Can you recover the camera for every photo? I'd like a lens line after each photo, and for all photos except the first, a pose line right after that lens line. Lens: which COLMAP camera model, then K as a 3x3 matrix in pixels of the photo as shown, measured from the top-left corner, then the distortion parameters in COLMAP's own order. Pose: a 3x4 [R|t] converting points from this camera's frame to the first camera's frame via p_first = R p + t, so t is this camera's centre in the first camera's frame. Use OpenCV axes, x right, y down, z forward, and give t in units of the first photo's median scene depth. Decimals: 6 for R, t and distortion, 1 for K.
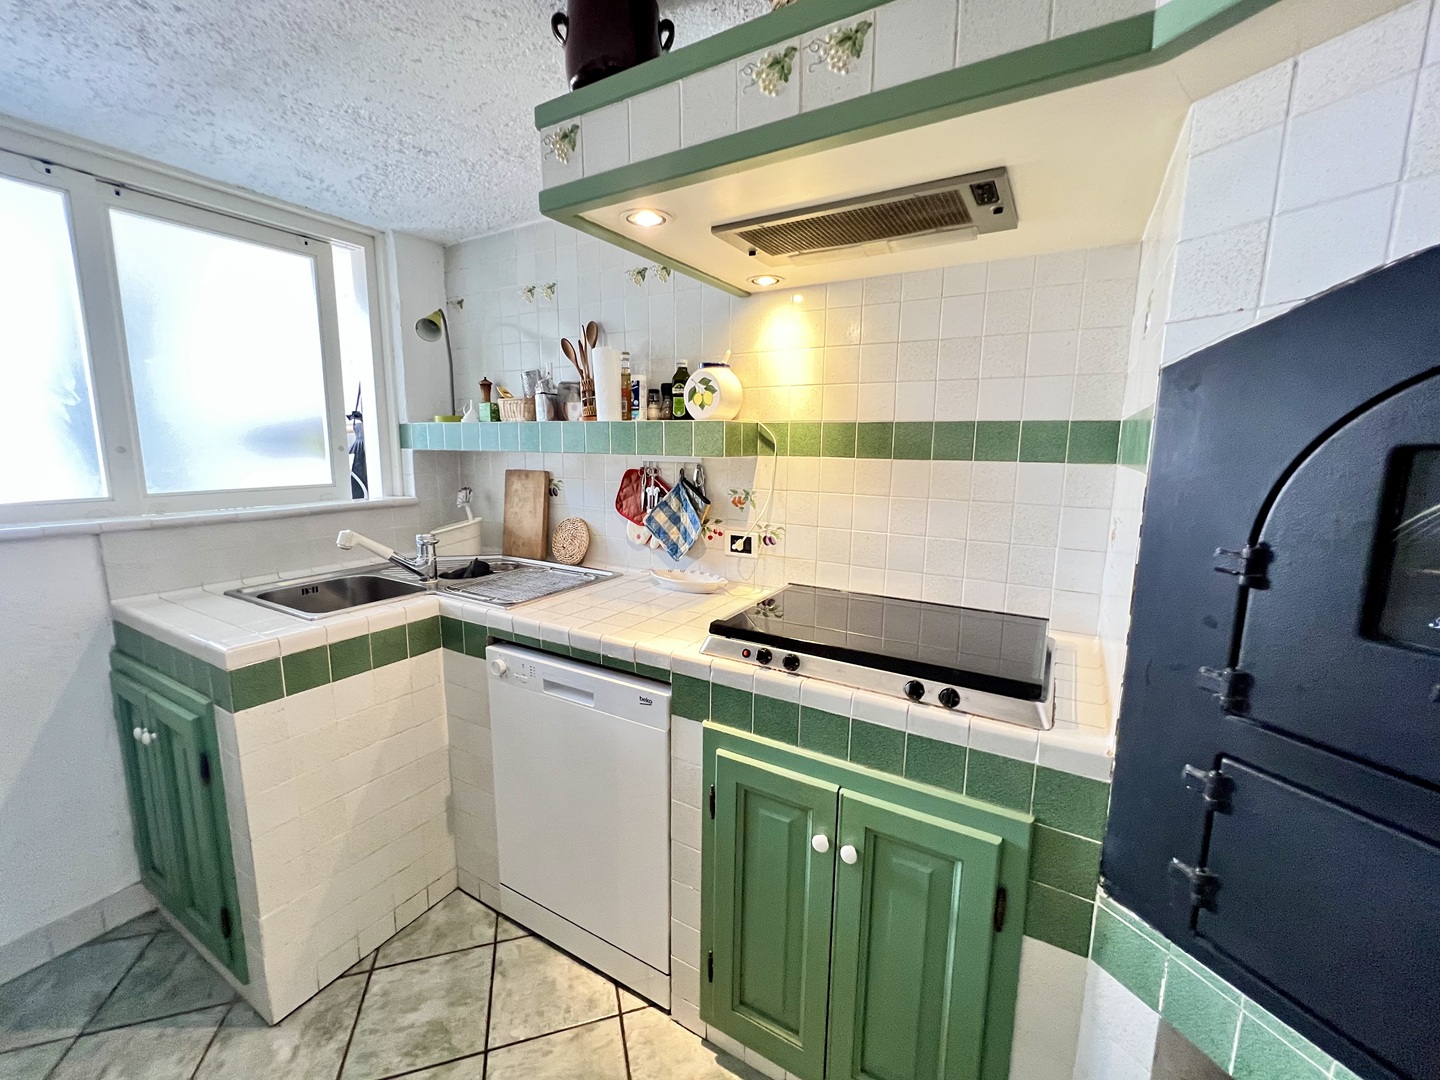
lens RADIAL K [[590.1, 0, 717.2], [0, 590.1, 536.6], [0, 0, 1]] dist [0.000102, 0.000665]
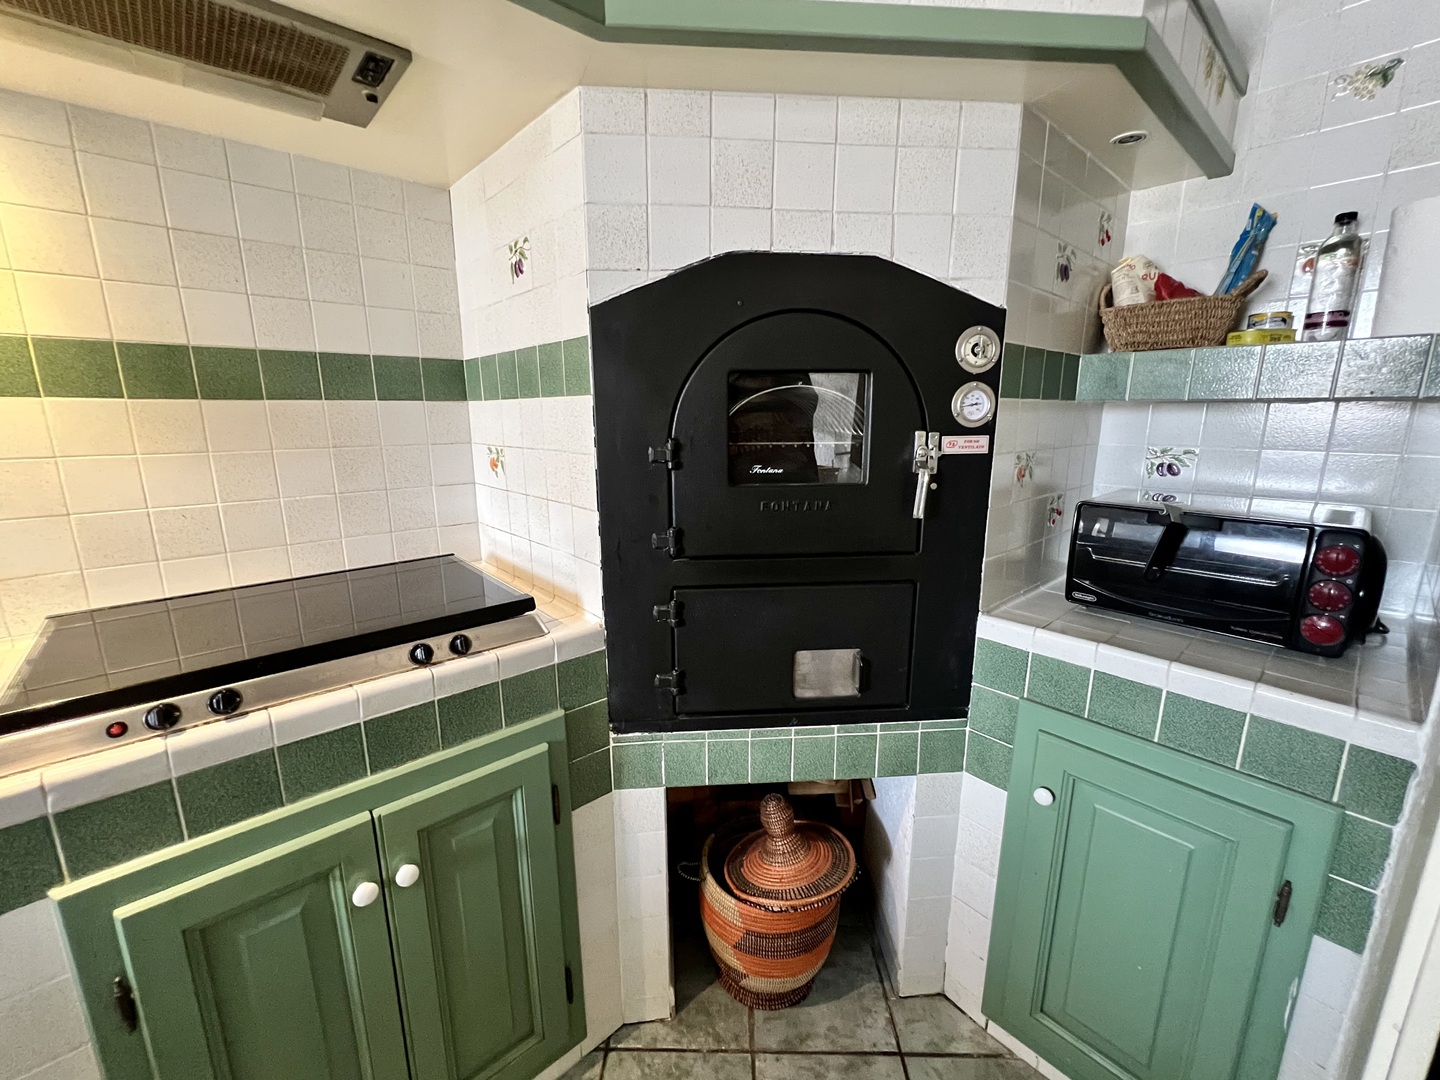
lens RADIAL K [[590.1, 0, 714.9], [0, 590.1, 536.9], [0, 0, 1]] dist [0.000102, 0.000665]
pose [[0.312646, -0.211717, 0.925974, -0.308368], [0.157288, 0.972925, 0.169345, 0.010875], [-0.936757, 0.092700, 0.337482, 0.286923]]
